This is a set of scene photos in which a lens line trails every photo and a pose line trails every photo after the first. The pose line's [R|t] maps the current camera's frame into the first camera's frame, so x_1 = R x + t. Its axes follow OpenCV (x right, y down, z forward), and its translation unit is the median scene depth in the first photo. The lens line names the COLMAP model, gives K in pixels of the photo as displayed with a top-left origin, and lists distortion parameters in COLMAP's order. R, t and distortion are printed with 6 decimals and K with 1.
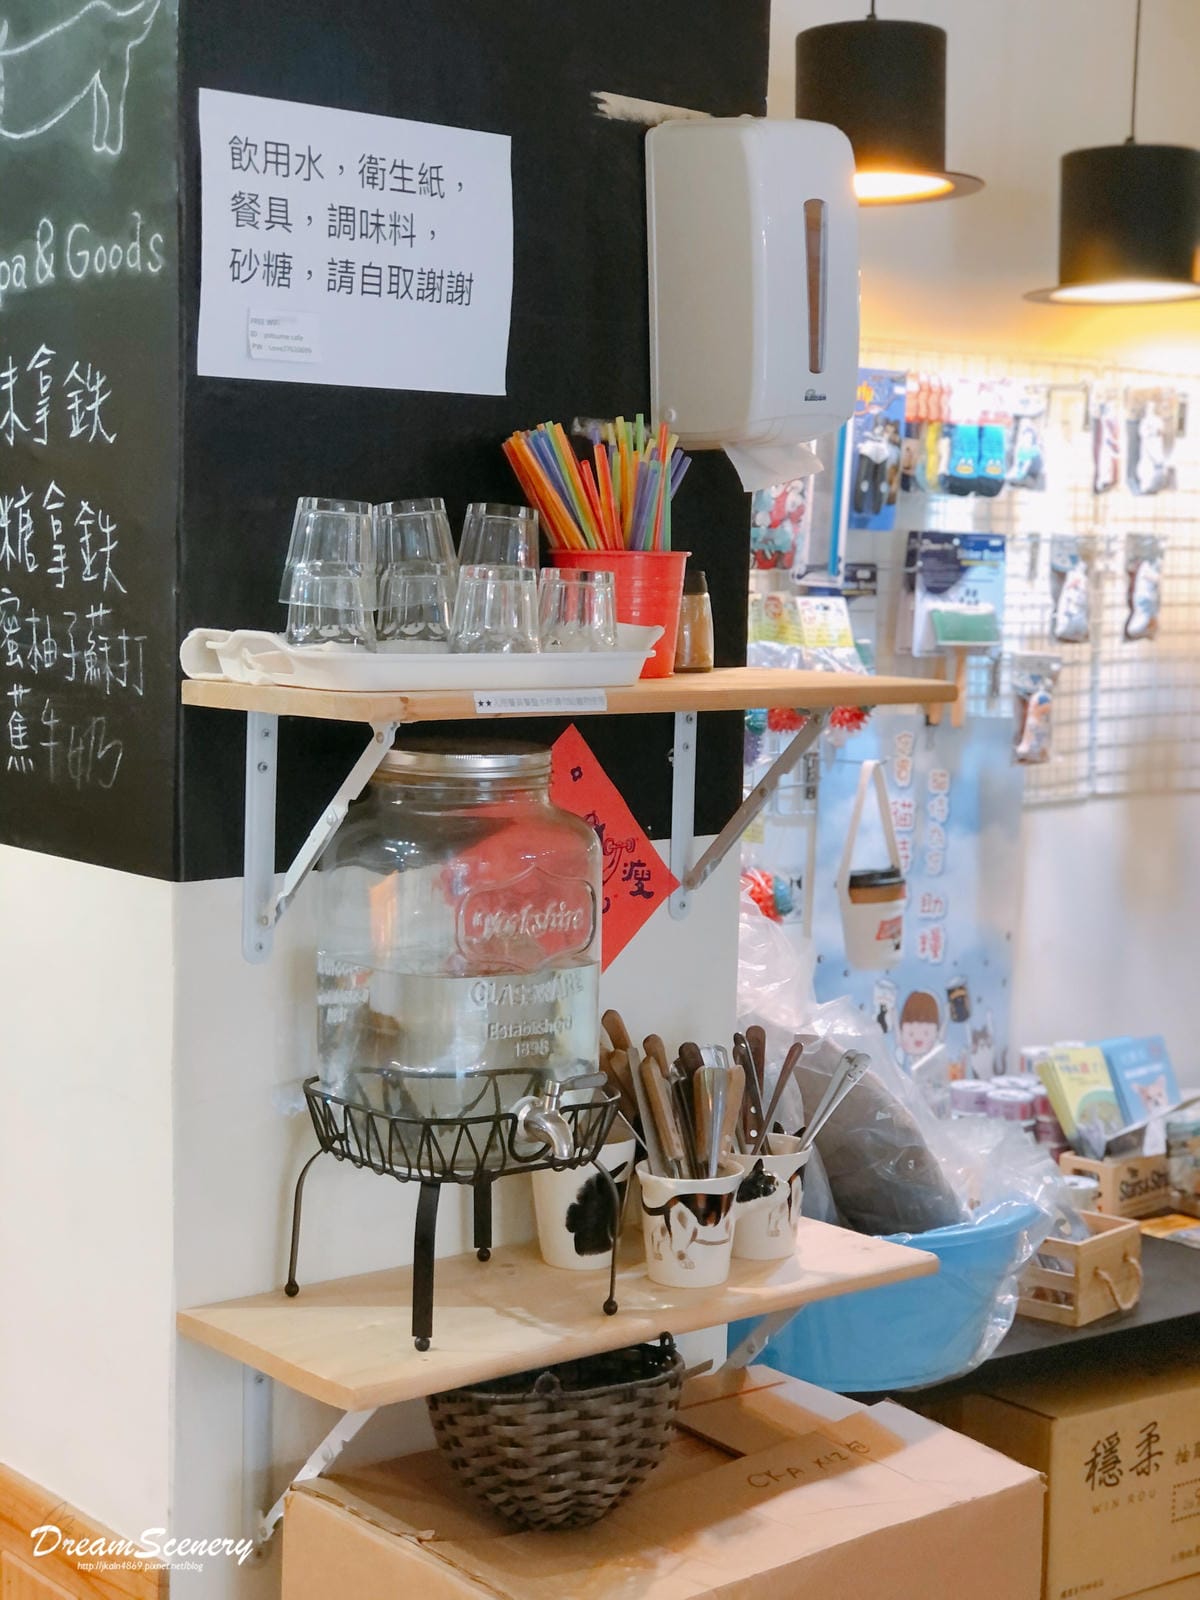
lens RADIAL K [[2640.9, 0, 602.3], [0, 2640.9, 804.0], [0, 0, 1]] dist [0.047056, 0.000000]
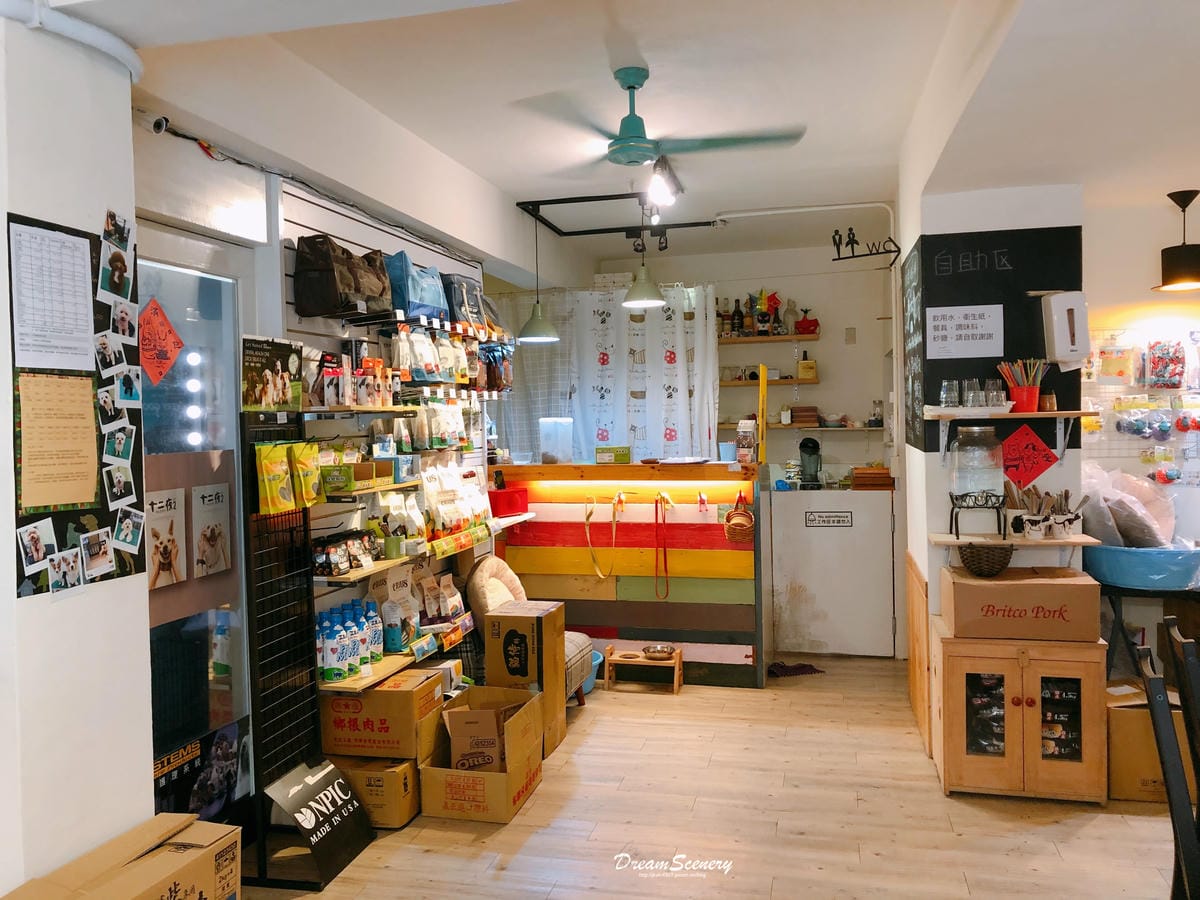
lens RADIAL K [[977.4, 0, 604.9], [0, 977.4, 439.7], [0, 0, 1]] dist [0.028983, -0.011891]
pose [[0.610140, -0.016051, -0.792131, 0.933263], [-0.038514, 0.998012, -0.049888, 0.116750], [0.791357, 0.060946, 0.608309, -0.669027]]
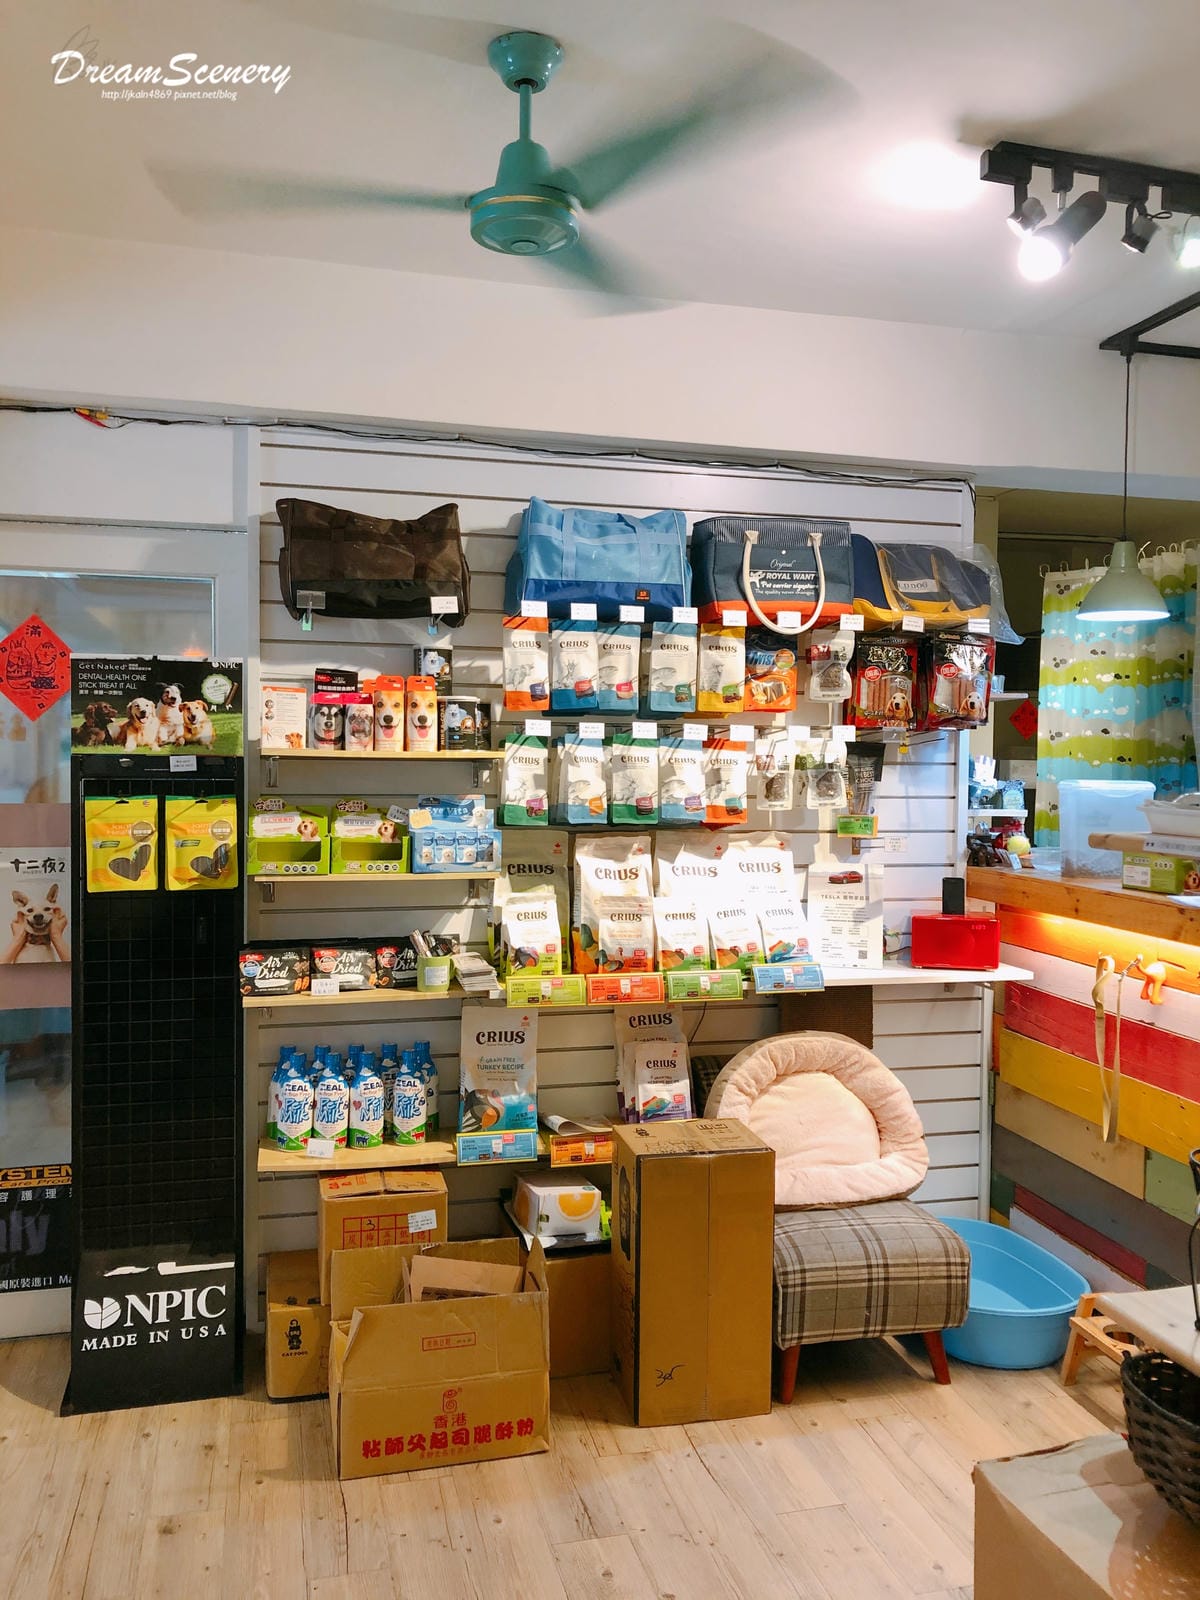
lens RADIAL K [[1303.3, 0, 599.4], [0, 1303.3, 800.2], [0, 0, 1]] dist [0.028983, -0.011891]
pose [[-0.415298, 0.002503, -0.909682, 0.579833], [-0.104218, 0.993281, 0.050312, -0.051845], [0.903696, 0.115700, -0.412247, 0.857337]]
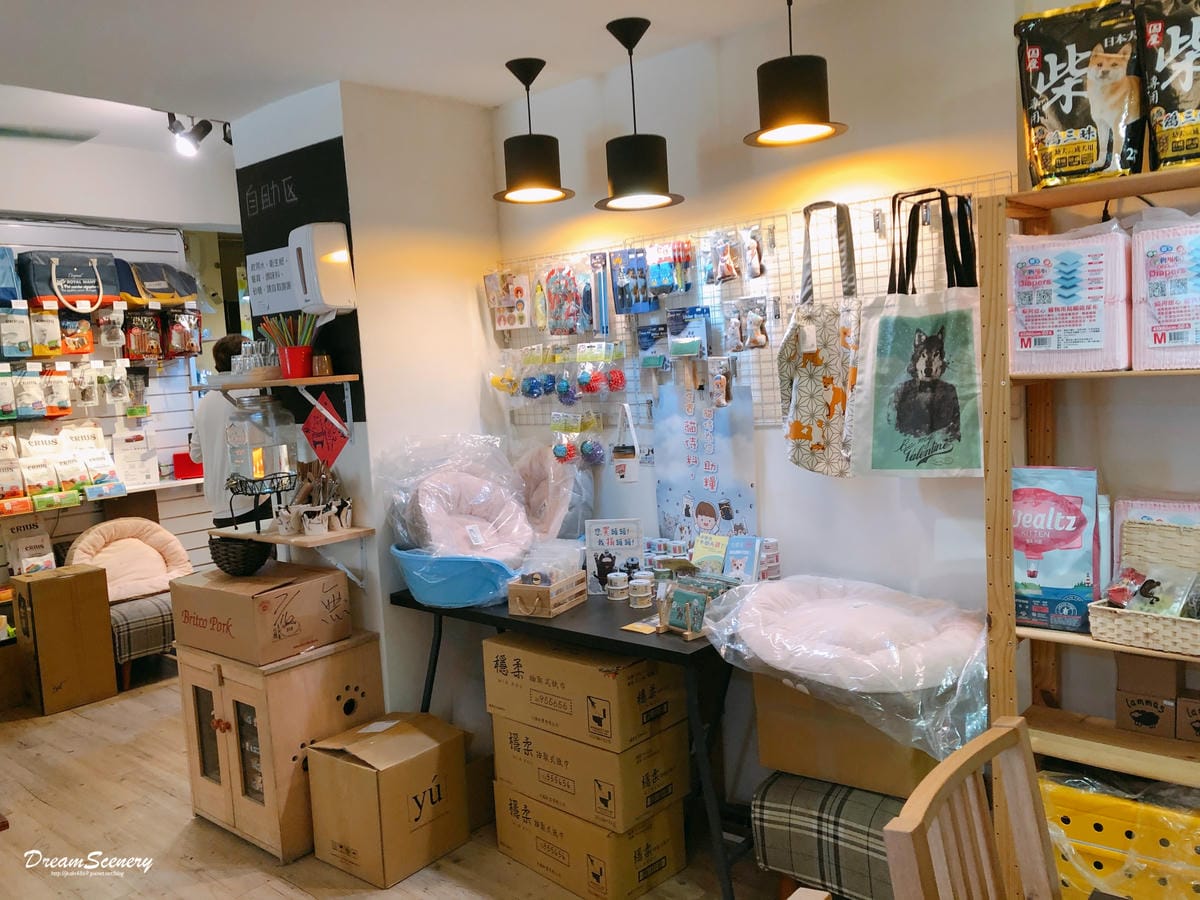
lens RADIAL K [[977.4, 0, 597.2], [0, 977.4, 441.3], [0, 0, 1]] dist [0.028983, -0.011891]
pose [[0.169679, 0.047857, -0.984337, 1.485198], [-0.025728, 0.998695, 0.044120, -0.030498], [0.985164, 0.017838, 0.170688, 1.169533]]
